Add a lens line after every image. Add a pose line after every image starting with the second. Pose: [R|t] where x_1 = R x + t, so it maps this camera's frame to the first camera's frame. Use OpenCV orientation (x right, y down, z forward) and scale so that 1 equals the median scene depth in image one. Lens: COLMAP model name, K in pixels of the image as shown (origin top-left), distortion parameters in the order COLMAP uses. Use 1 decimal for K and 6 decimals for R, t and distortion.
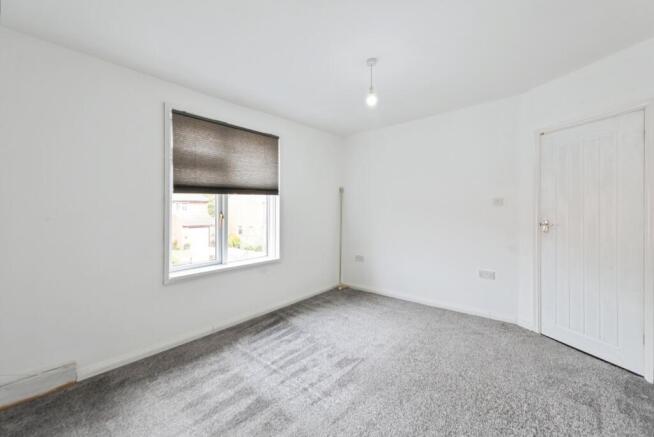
lens RADIAL K [[275.6, 0, 329.1], [0, 275.6, 214.7], [0, 0, 1]] dist [-0.001396, -0.000455]
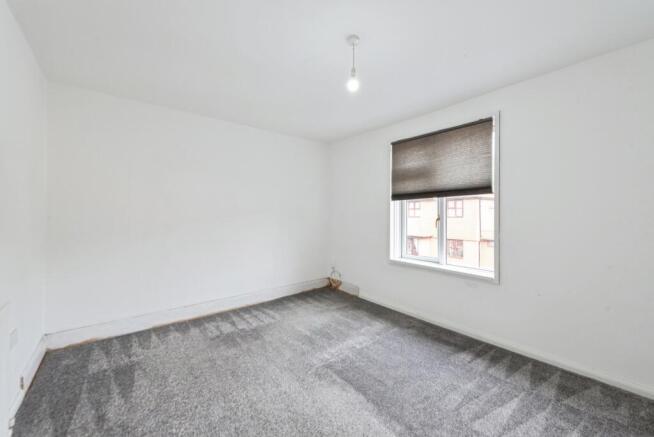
lens RADIAL K [[261.8, 0, 328.2], [0, 261.8, 208.9], [0, 0, 1]] dist [0.002395, -0.000021]
pose [[-0.205033, -0.008310, -0.978720, 0.724650], [-0.015569, 0.999865, -0.005228, -0.020737], [0.978631, 0.014165, -0.205135, 0.829048]]
